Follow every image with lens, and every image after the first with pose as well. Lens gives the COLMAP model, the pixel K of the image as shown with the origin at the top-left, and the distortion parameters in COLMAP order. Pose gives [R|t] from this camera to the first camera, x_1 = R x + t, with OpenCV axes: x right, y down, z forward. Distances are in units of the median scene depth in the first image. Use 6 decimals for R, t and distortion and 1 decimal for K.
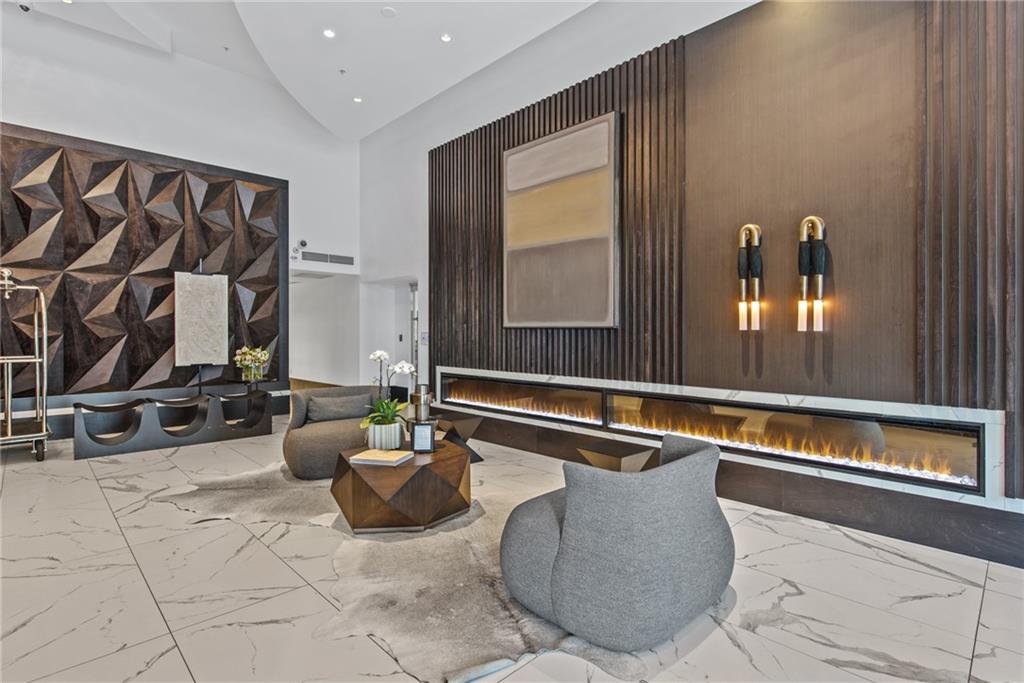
lens RADIAL K [[503.4, 0, 509.9], [0, 503.4, 334.6], [0, 0, 1]] dist [-0.001024, -0.000953]
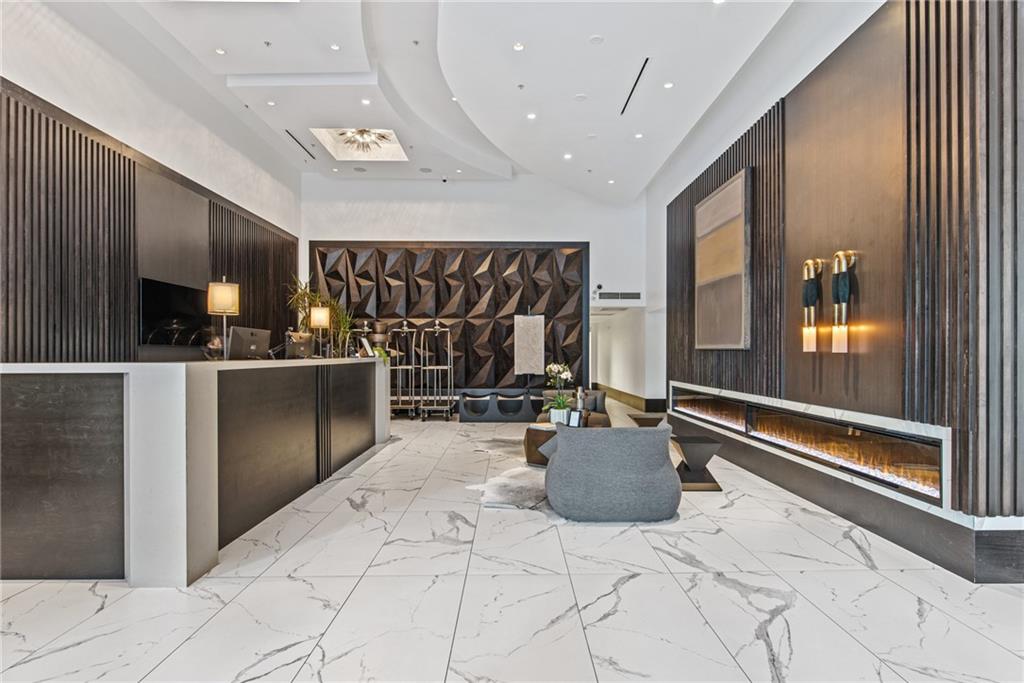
lens RADIAL K [[505.1, 0, 514.0], [0, 505.1, 354.8], [0, 0, 1]] dist [-0.000038, -0.000135]
pose [[0.731426, 0.001209, -0.681920, 0.569889], [-0.001443, 0.999999, 0.000225, -0.000742], [0.681920, 0.000819, 0.731427, -0.226920]]
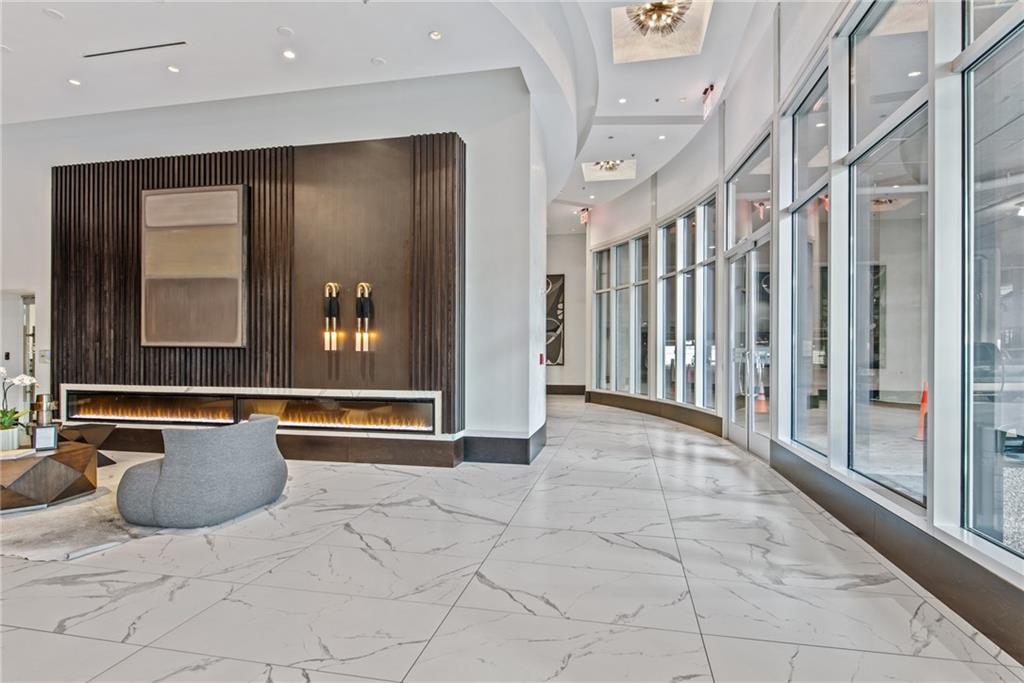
lens RADIAL K [[496.9, 0, 530.6], [0, 496.9, 352.8], [0, 0, 1]] dist [-0.004091, -0.002036]
pose [[0.817308, 0.002406, 0.576196, 0.069261], [-0.002281, 0.999997, -0.000940, -0.000532], [-0.576197, -0.000546, 0.817311, -0.462888]]
